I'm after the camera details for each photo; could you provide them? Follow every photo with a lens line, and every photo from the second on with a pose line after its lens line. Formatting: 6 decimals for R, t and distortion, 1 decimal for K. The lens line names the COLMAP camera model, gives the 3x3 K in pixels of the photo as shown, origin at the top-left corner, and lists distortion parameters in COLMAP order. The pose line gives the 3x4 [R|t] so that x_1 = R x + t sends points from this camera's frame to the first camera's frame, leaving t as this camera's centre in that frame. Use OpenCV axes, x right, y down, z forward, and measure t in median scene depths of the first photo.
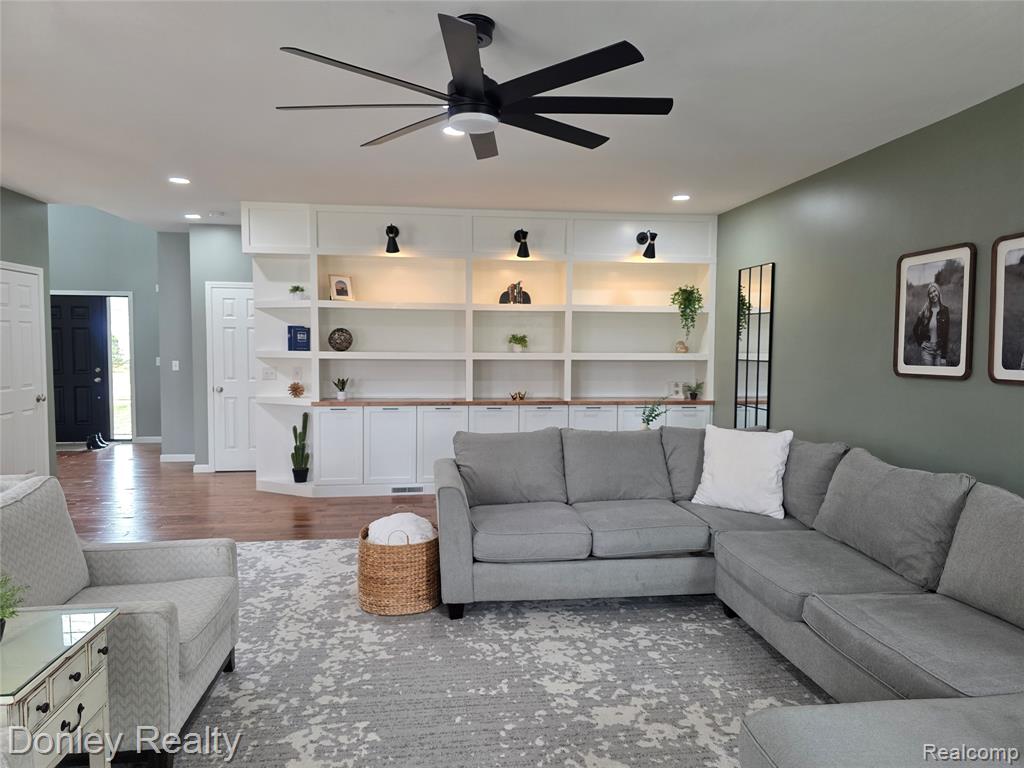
lens RADIAL K [[689.5, 0, 512.5], [0, 689.5, 376.8], [0, 0, 1]] dist [0.050709, -0.039647]
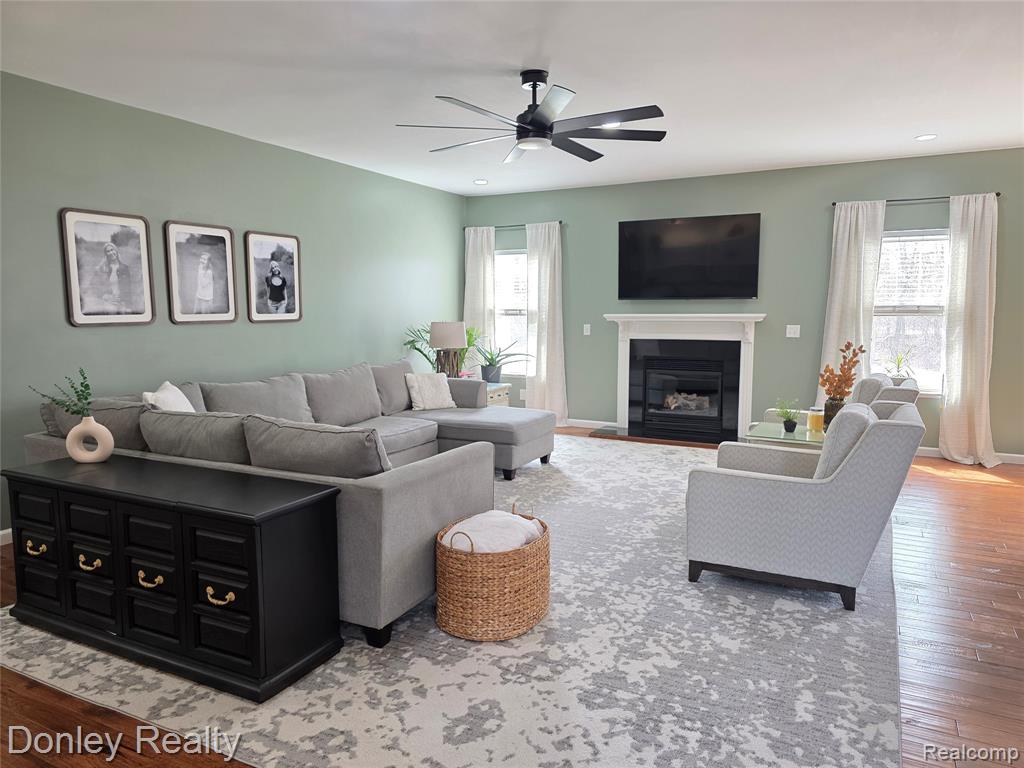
lens RADIAL K [[689.5, 0, 517.3], [0, 689.5, 387.4], [0, 0, 1]] dist [0.050709, -0.039647]
pose [[-0.824925, -0.068328, 0.561097, -0.374187], [0.025625, 0.987125, 0.157882, -0.038927], [-0.564661, 0.144619, -0.812553, 0.973790]]
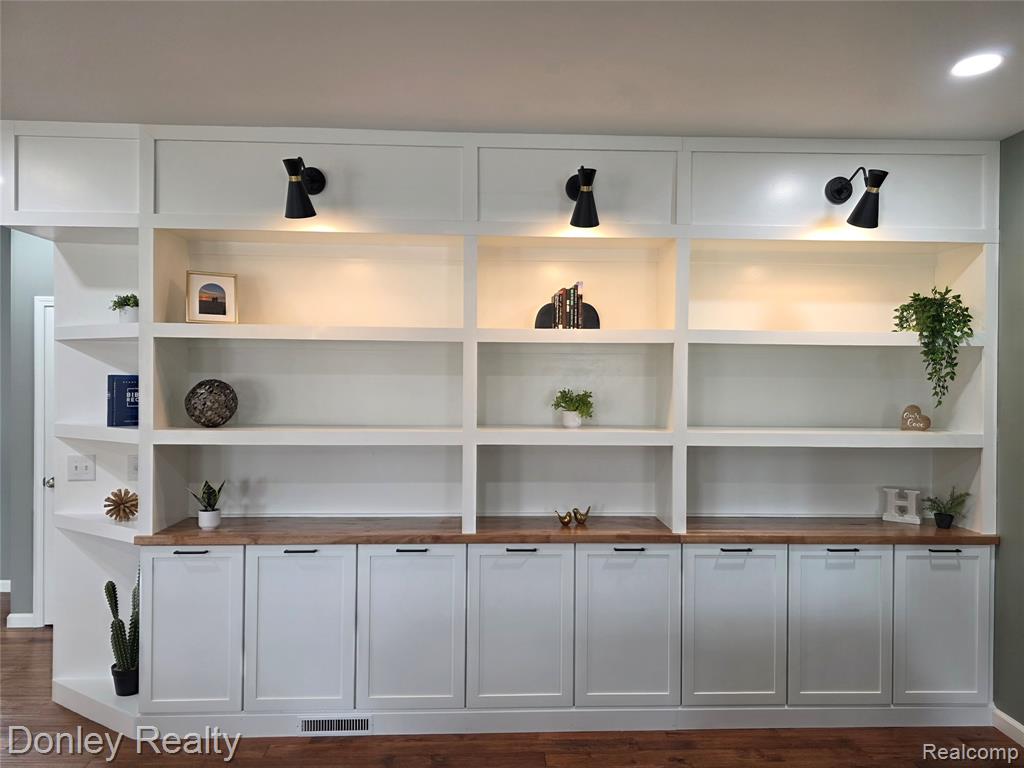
lens RADIAL K [[689.5, 0, 515.2], [0, 689.5, 382.8], [0, 0, 1]] dist [0.050709, -0.039647]
pose [[0.996995, 0.001745, -0.077451, 0.004852], [-0.004837, 0.999198, -0.039753, -0.050899], [0.077319, 0.040008, 0.996203, 0.538256]]
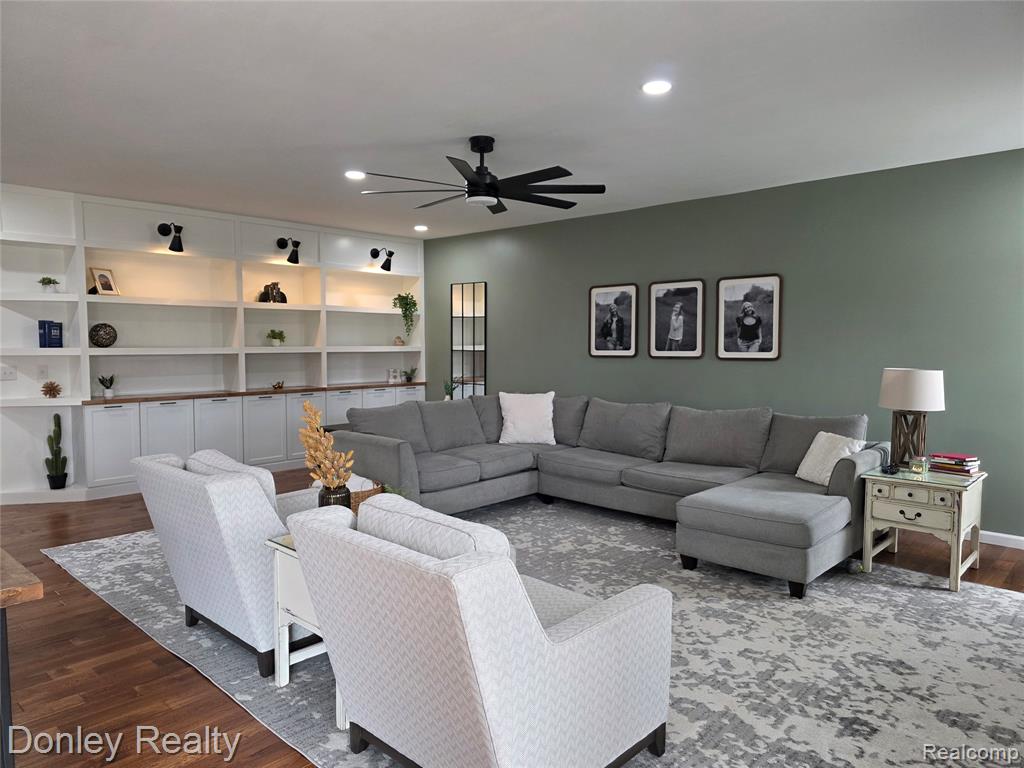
lens RADIAL K [[689.5, 0, 507.8], [0, 689.5, 384.2], [0, 0, 1]] dist [0.050709, -0.039647]
pose [[0.770803, -0.046812, 0.635351, -0.448295], [0.035055, 0.998902, 0.031069, 0.003850], [-0.636108, -0.001676, 0.771598, -0.114381]]
